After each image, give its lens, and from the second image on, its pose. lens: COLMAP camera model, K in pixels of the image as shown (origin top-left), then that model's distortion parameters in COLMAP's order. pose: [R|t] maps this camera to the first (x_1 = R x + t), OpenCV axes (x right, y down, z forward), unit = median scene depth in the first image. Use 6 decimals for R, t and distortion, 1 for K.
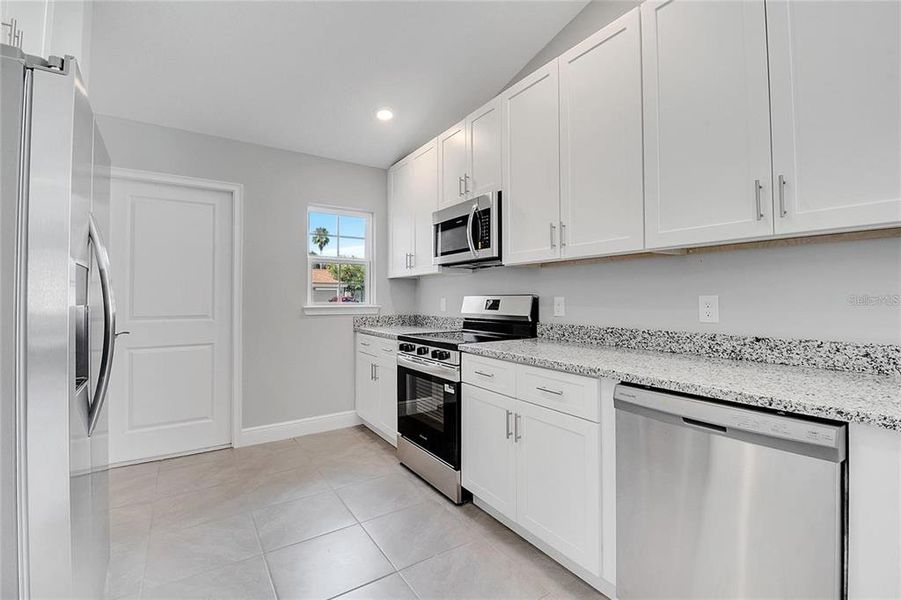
lens RADIAL K [[402.3, 0, 451.0], [0, 402.3, 289.1], [0, 0, 1]] dist [0.004207, -0.000008]
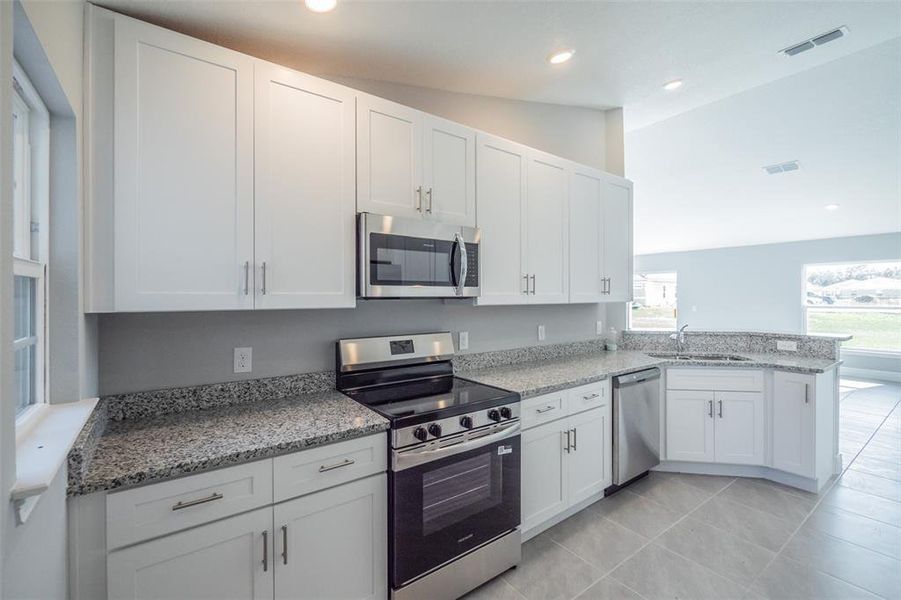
lens RADIAL K [[385.5, 0, 433.9], [0, 385.5, 292.8], [0, 0, 1]] dist [-0.006181, -0.000030]
pose [[-0.039322, 0.010843, 0.999168, -0.807188], [-0.018538, 0.999761, -0.011579, -0.075983], [-0.999055, -0.018978, -0.039112, 1.134971]]
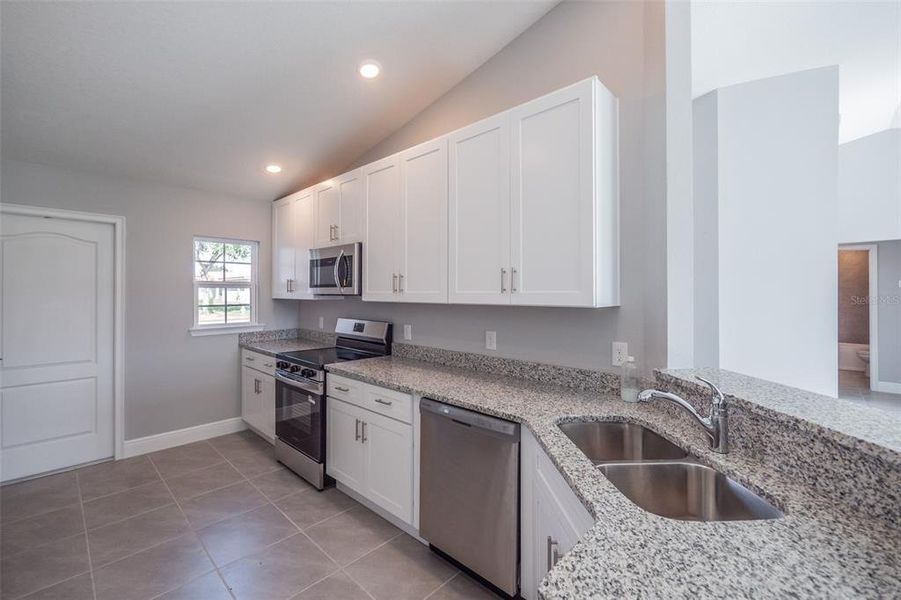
lens RADIAL K [[385.5, 0, 433.9], [0, 385.5, 292.8], [0, 0, 1]] dist [-0.006181, -0.000030]
pose [[0.975936, 0.005327, 0.217994, 0.083519], [-0.009708, 0.999772, 0.019030, -0.108713], [-0.217843, -0.020689, 0.975765, -0.237216]]
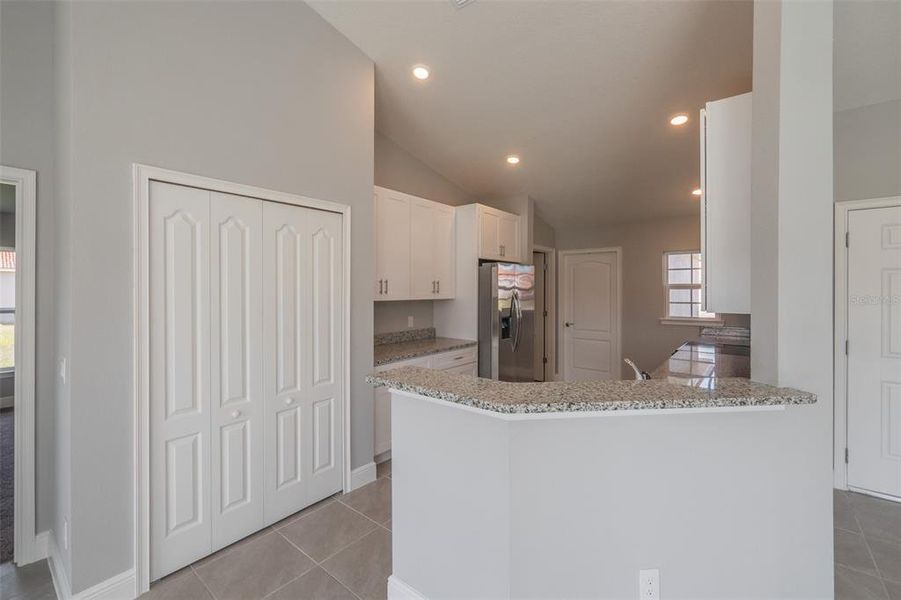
lens RADIAL K [[385.5, 0, 433.9], [0, 385.5, 292.8], [0, 0, 1]] dist [-0.006181, -0.000030]
pose [[0.288183, 0.011350, -0.957508, 1.123416], [0.019460, 0.999654, 0.017707, -0.132495], [0.957378, -0.023736, 0.287863, -0.363023]]
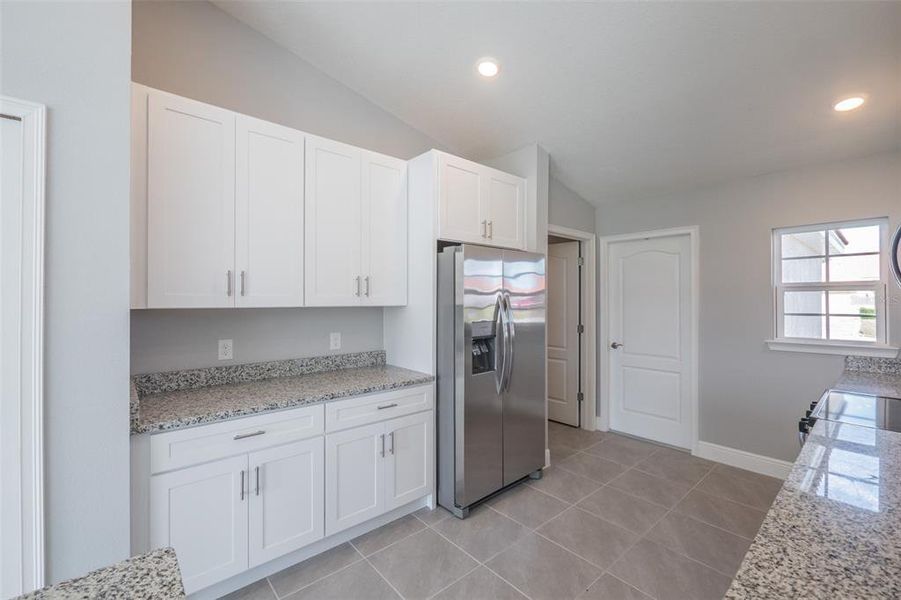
lens RADIAL K [[384.0, 0, 450.5], [0, 384.0, 300.0], [0, 0, 1]] dist [-0.001262, -0.000149]
pose [[0.140519, 0.005067, -0.990065, 0.576703], [0.019864, 0.999771, 0.007936, -0.094443], [0.989879, -0.020782, 0.140386, 0.211310]]
